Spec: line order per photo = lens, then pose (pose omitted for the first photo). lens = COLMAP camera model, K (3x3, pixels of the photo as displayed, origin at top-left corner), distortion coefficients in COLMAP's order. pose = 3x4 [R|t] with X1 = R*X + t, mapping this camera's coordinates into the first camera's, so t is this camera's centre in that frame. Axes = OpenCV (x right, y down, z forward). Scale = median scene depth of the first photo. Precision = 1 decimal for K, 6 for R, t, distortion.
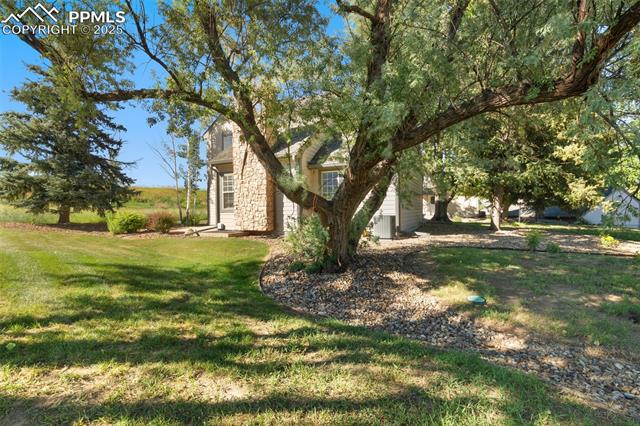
lens RADIAL K [[299.2, 0, 311.2], [0, 299.2, 212.6], [0, 0, 1]] dist [0.000553, 0.000182]
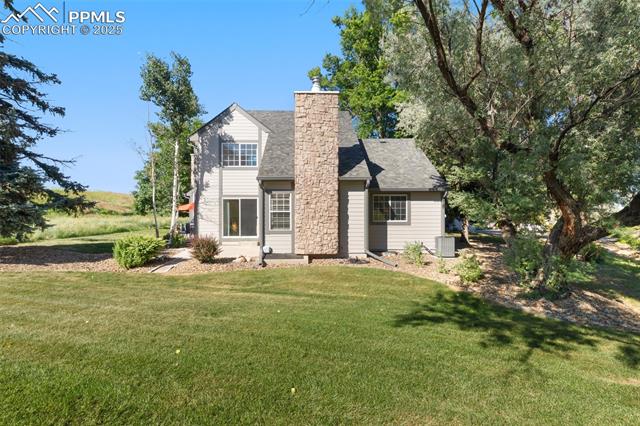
lens RADIAL K [[299.2, 0, 311.2], [0, 299.2, 212.6], [0, 0, 1]] dist [0.000553, 0.000182]
pose [[0.885649, 0.008530, 0.464278, -0.599117], [-0.004607, 0.999943, -0.009583, -0.056698], [-0.464333, 0.006348, 0.885638, 0.150978]]
